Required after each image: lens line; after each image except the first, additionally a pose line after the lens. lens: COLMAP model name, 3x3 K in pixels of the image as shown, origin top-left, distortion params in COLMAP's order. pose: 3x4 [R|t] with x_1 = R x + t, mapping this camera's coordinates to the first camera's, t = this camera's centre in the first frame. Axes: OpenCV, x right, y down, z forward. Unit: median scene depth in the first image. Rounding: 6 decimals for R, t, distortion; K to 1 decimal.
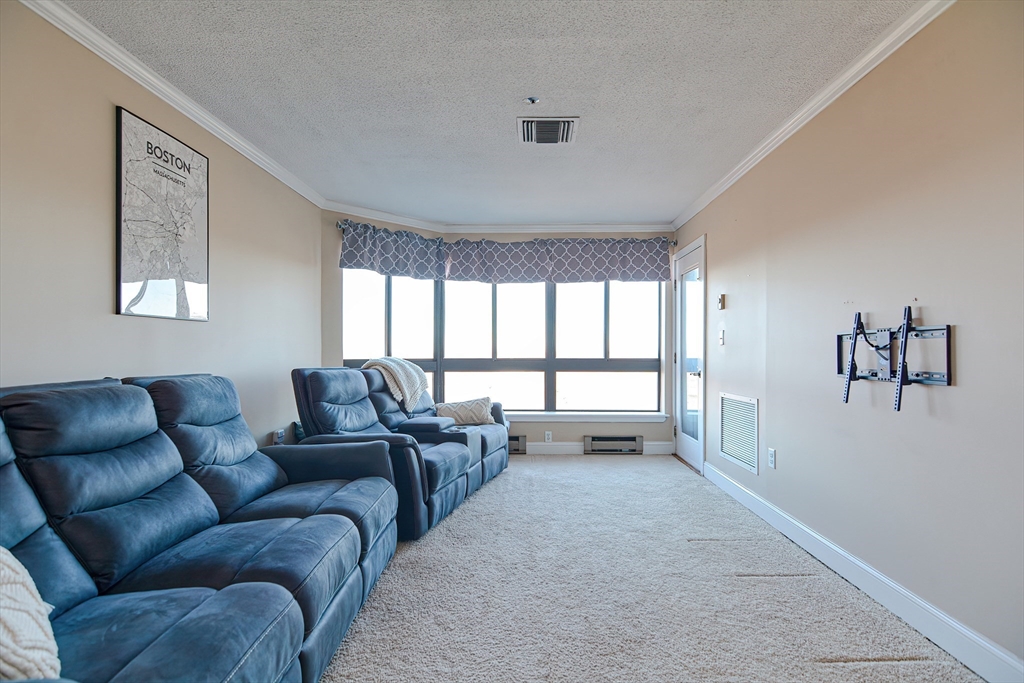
lens RADIAL K [[495.0, 0, 517.6], [0, 495.0, 348.7], [0, 0, 1]] dist [0.011438, -0.006826]
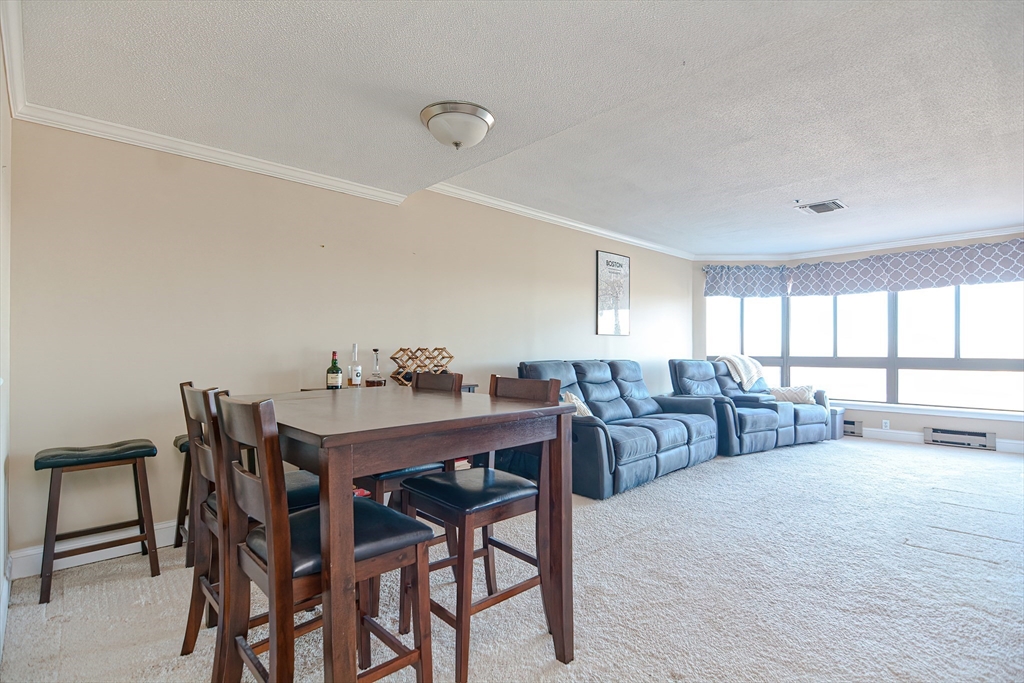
lens RADIAL K [[495.0, 0, 513.9], [0, 495.0, 345.8], [0, 0, 1]] dist [0.011438, -0.006826]
pose [[0.699282, -0.005251, -0.714826, 0.336498], [-0.000815, 0.999967, -0.008143, 0.003789], [0.714845, 0.006276, 0.699254, -0.514089]]
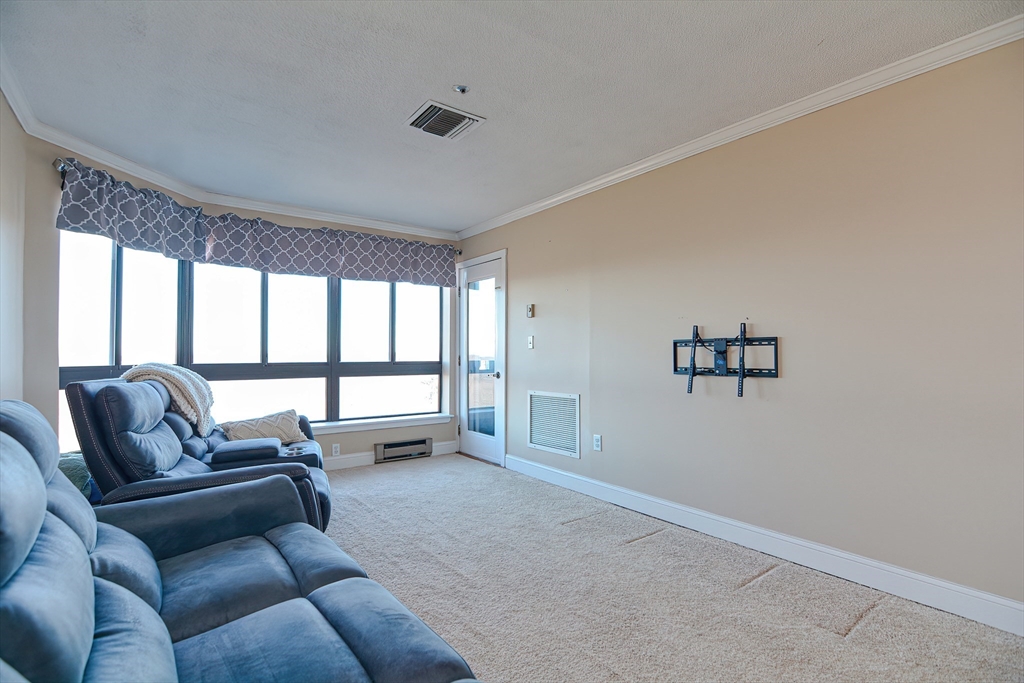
lens RADIAL K [[495.0, 0, 494.1], [0, 495.0, 343.7], [0, 0, 1]] dist [0.011438, -0.006826]
pose [[0.802383, 0.011013, 0.596707, -0.289290], [-0.002024, 0.999874, -0.015732, -0.000718], [-0.596805, 0.011415, 0.802305, 0.126458]]
